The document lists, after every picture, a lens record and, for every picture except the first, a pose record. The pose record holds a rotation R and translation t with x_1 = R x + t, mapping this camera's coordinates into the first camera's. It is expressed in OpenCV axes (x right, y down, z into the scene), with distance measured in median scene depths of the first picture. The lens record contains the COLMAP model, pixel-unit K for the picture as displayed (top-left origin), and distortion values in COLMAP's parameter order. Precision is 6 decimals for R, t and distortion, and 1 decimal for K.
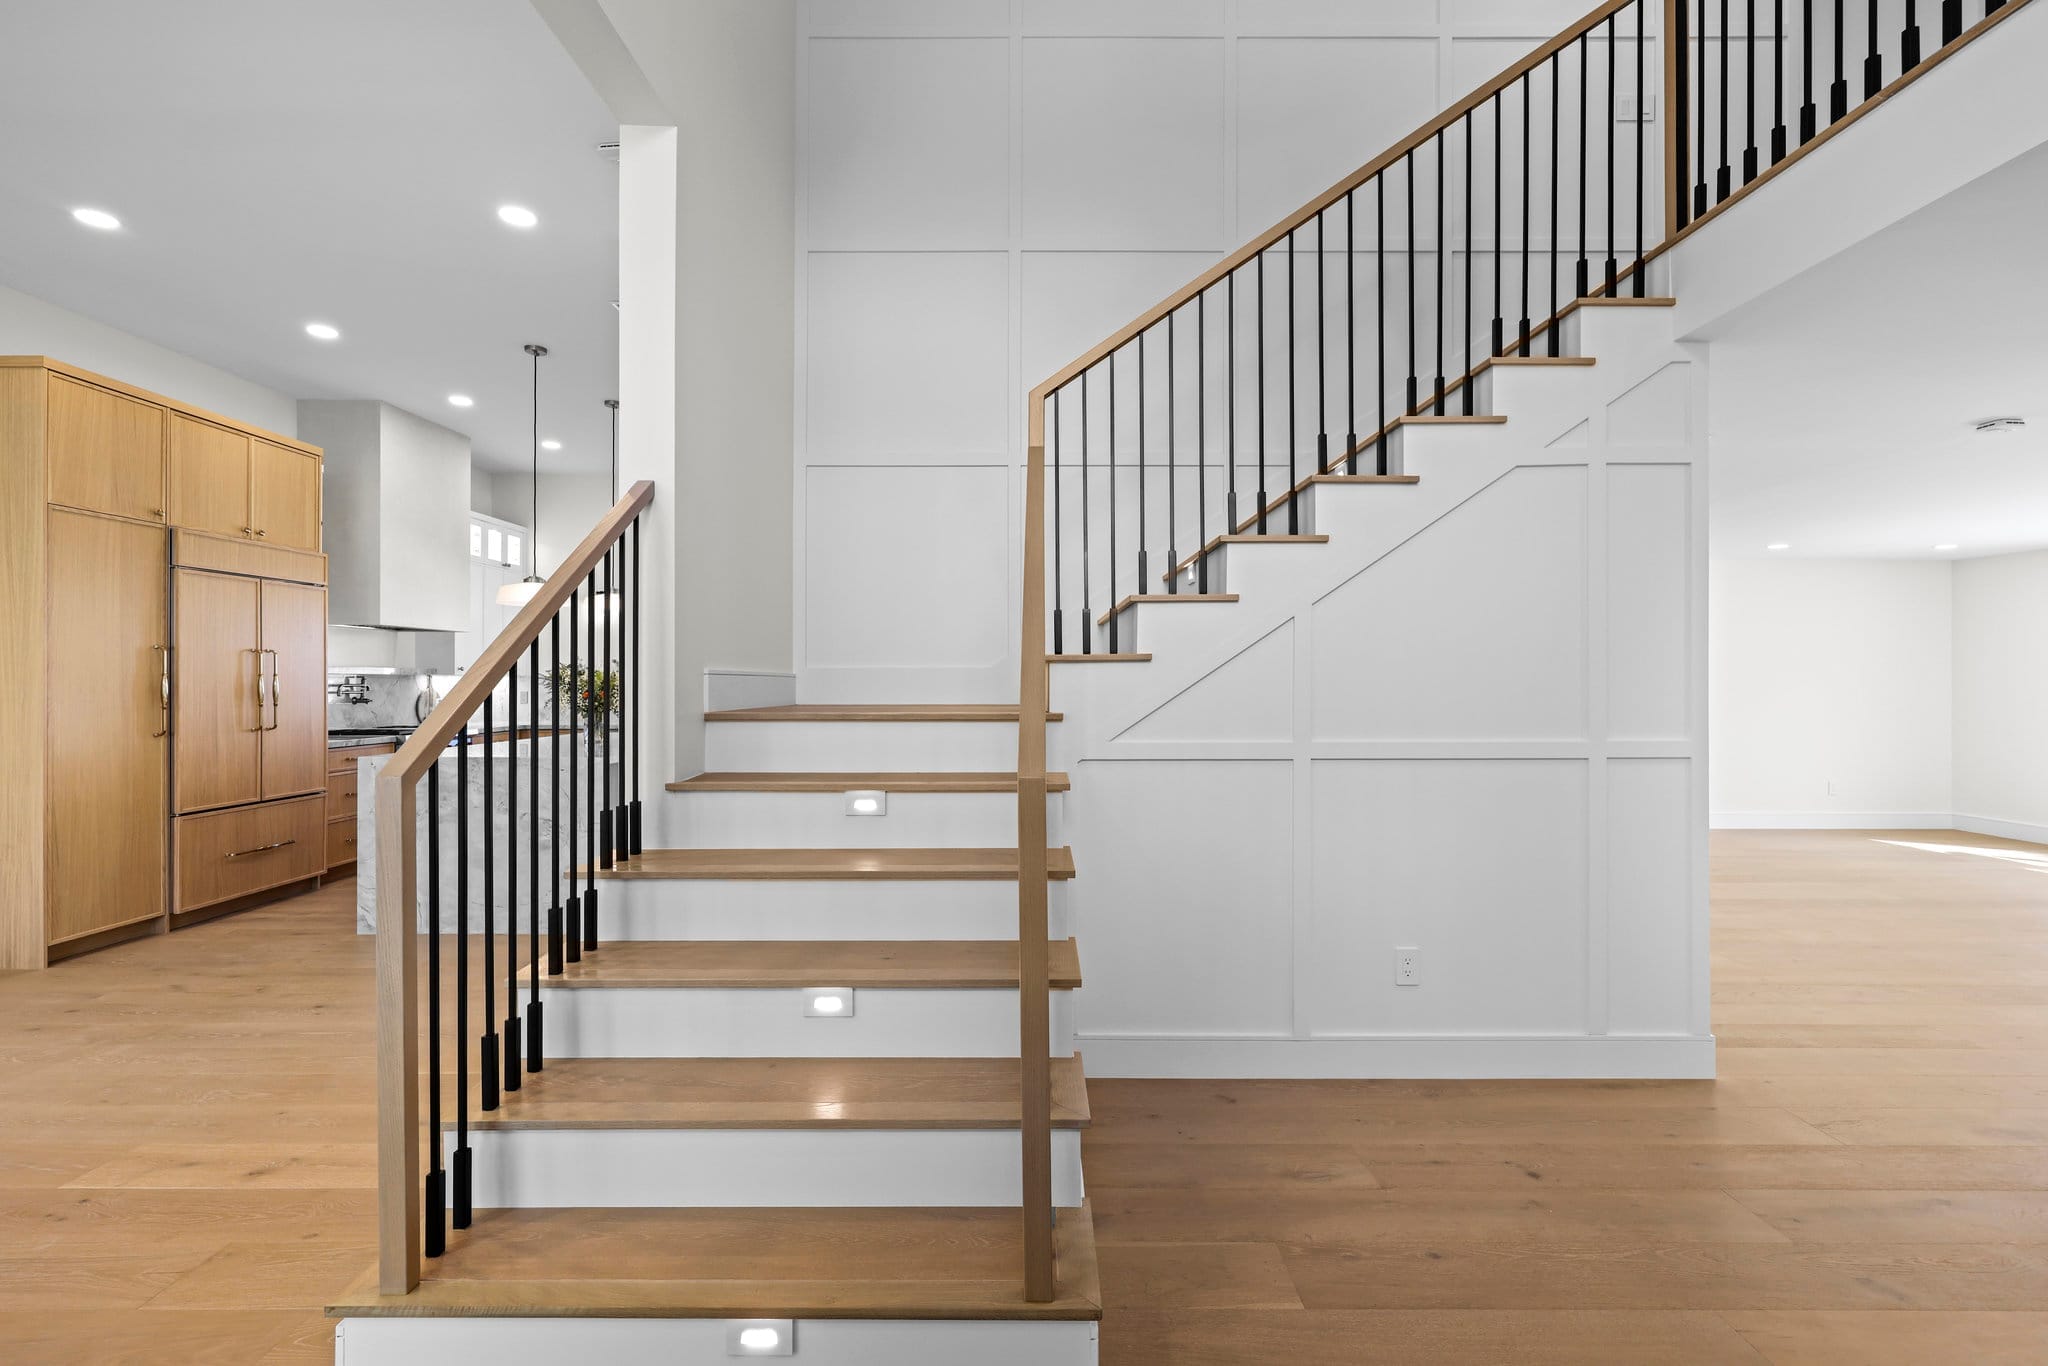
lens RADIAL K [[954.3, 0, 1024.9], [0, 954.3, 677.5], [0, 0, 1]] dist [0.001079, 0.000582]
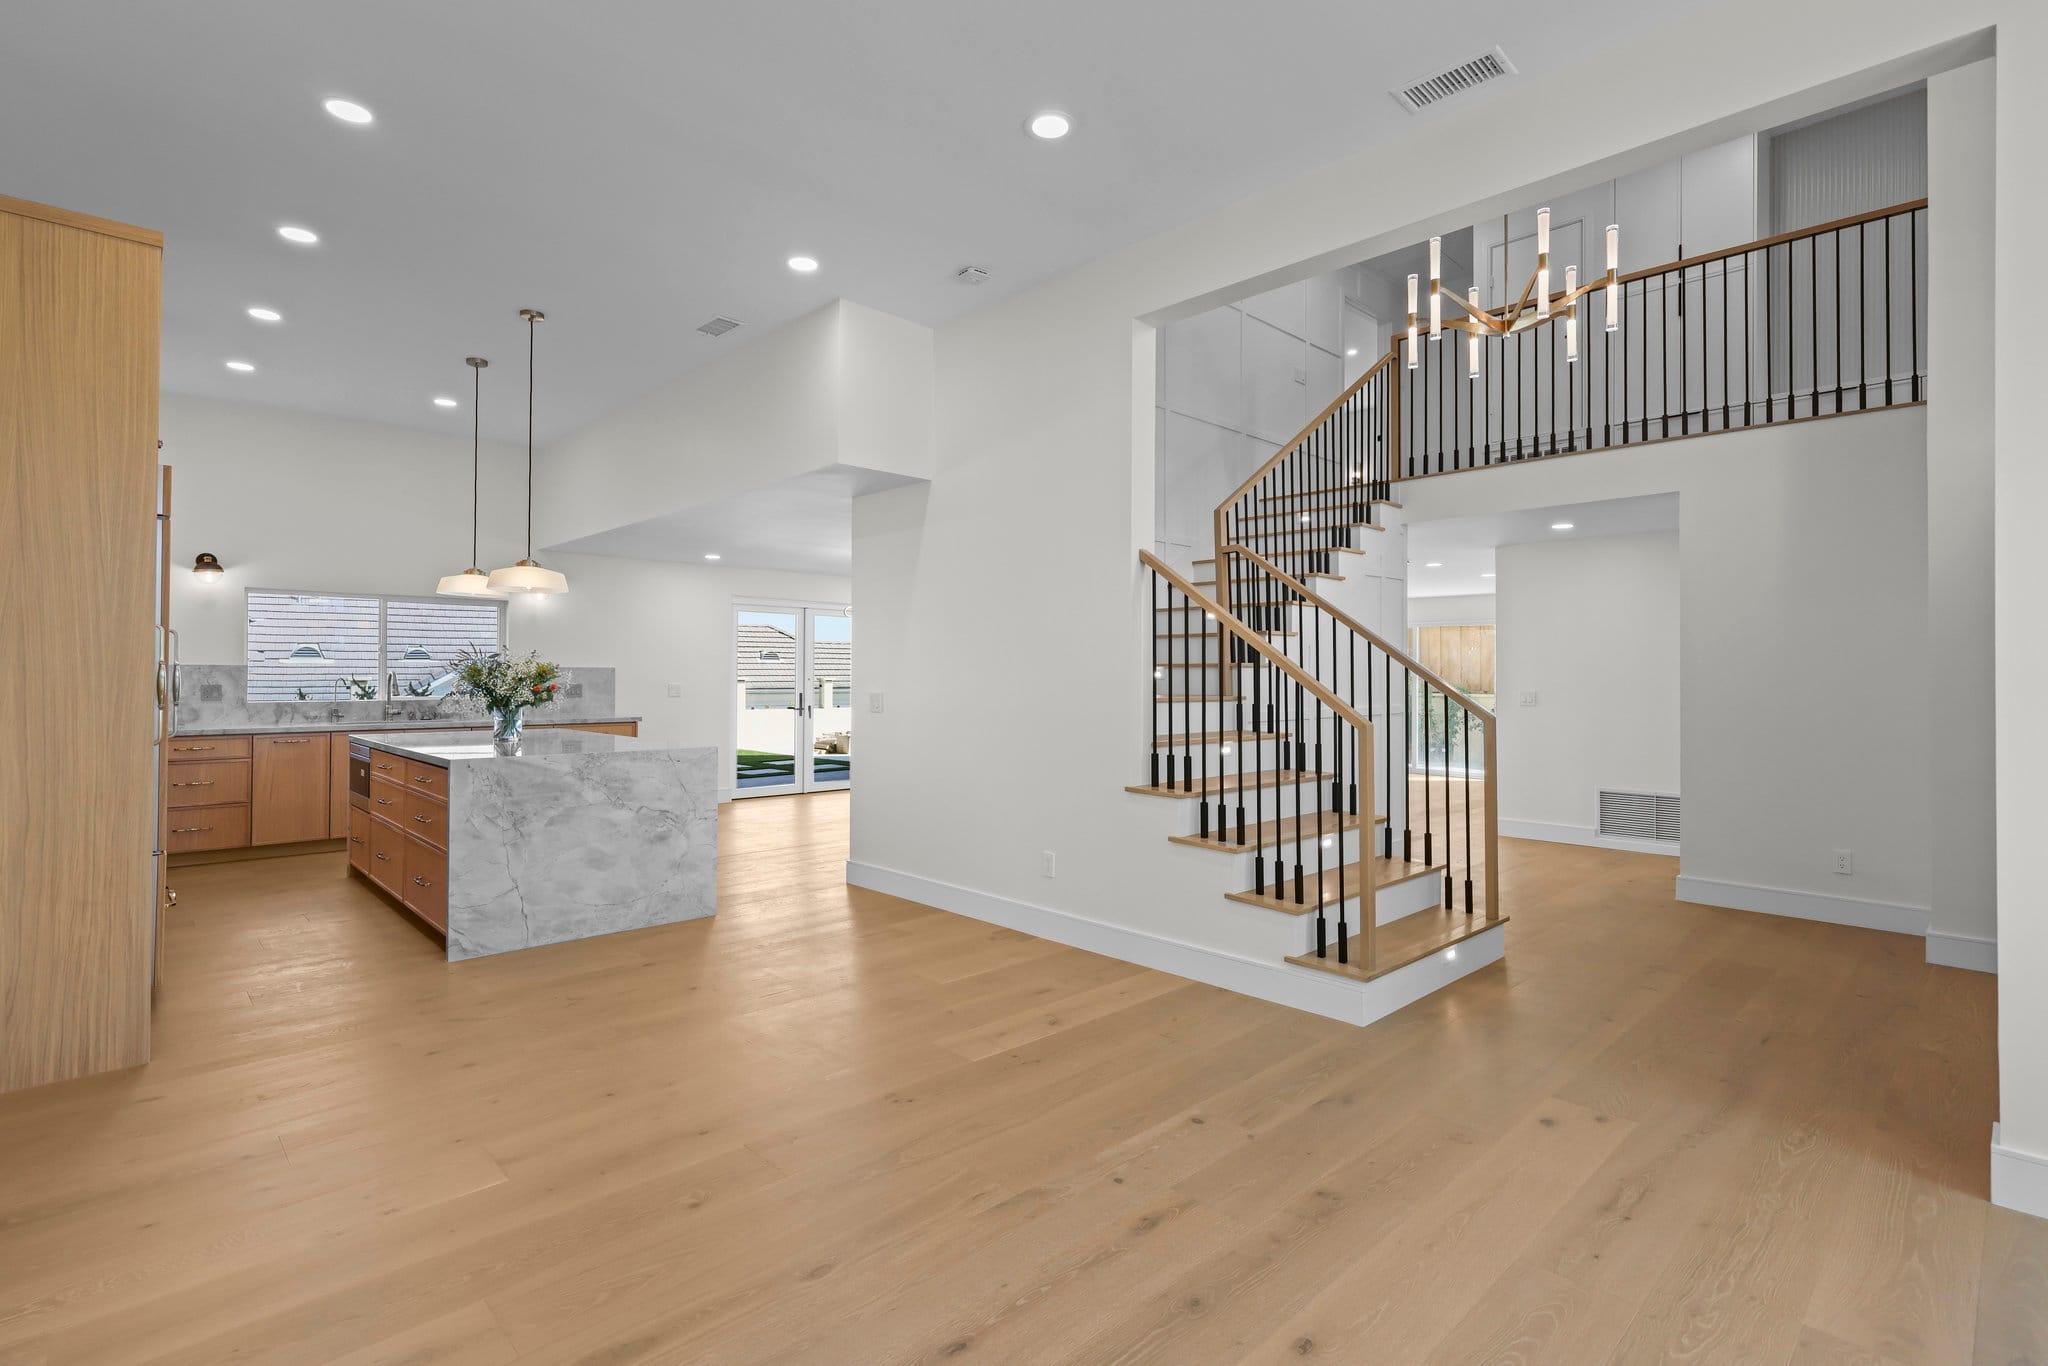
lens RADIAL K [[954.3, 0, 1020.0], [0, 954.3, 686.0], [0, 0, 1]] dist [0.001079, 0.000582]
pose [[0.719604, 0.000997, 0.694384, -1.791524], [-0.011988, 0.999868, 0.010988, -0.002689], [-0.694281, -0.016231, 0.719521, 0.011071]]
